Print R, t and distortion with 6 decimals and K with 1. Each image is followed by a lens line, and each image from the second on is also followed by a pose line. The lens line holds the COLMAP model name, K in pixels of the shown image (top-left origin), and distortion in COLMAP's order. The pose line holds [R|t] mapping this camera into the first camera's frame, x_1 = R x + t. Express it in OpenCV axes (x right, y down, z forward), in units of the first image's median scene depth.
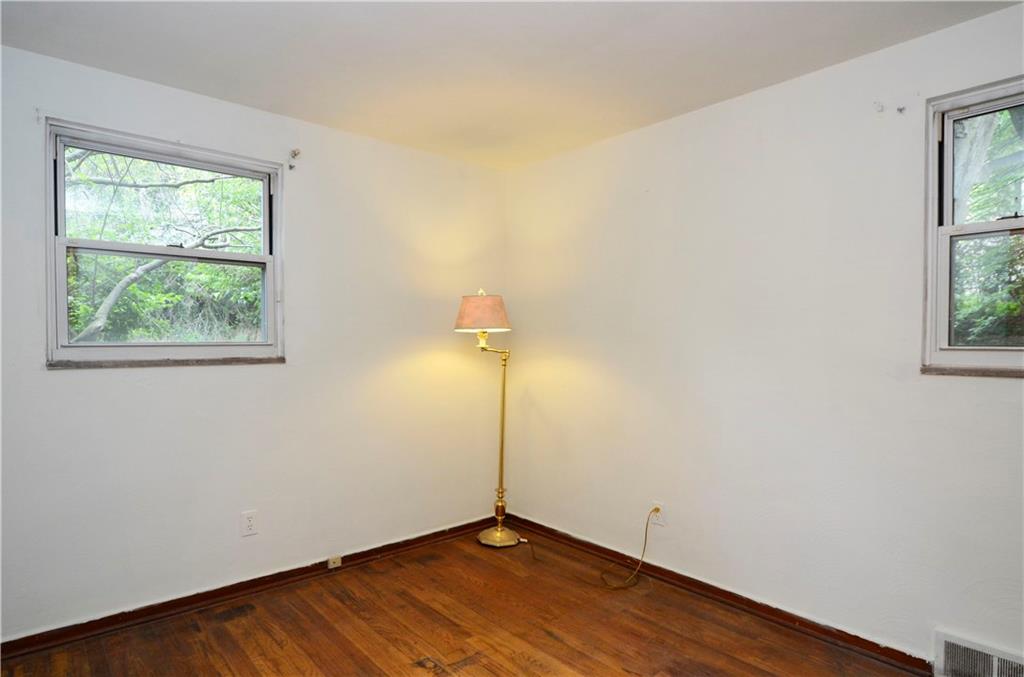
lens RADIAL K [[569.8, 0, 512.0], [0, 569.8, 338.5], [0, 0, 1]] dist [-0.000148, 0.000243]
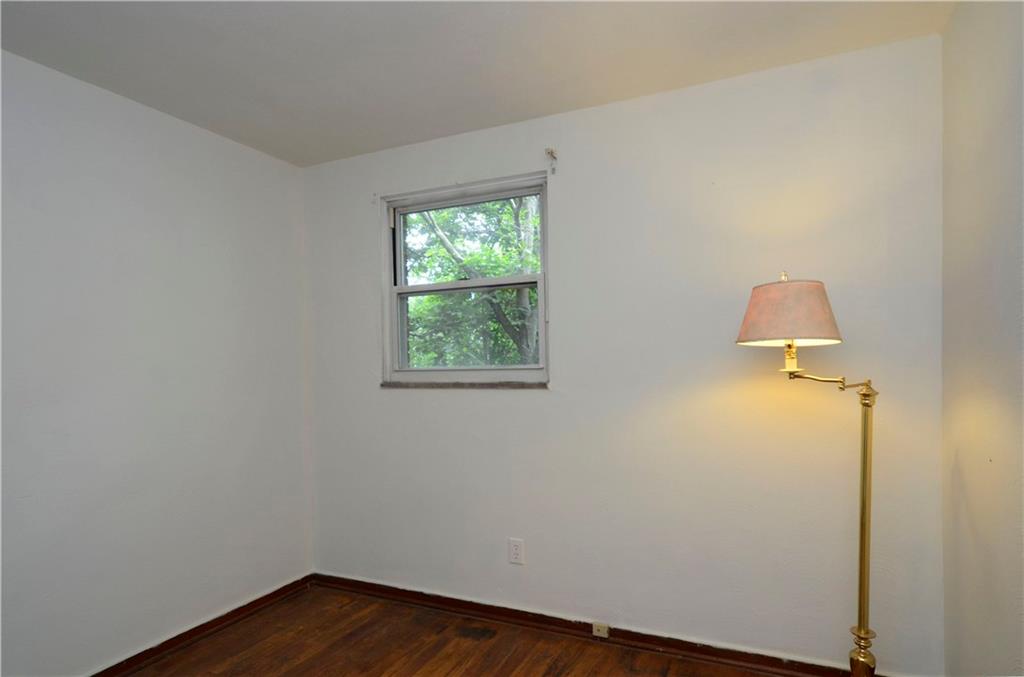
lens RADIAL K [[581.9, 0, 512.0], [0, 581.9, 368.0], [0, 0, 1]] dist [-0.000157, -0.000192]
pose [[0.408309, 0.000572, -0.912844, 0.431265], [0.018348, 0.999793, 0.008833, 0.000811], [0.912660, -0.020356, 0.408213, 0.572423]]
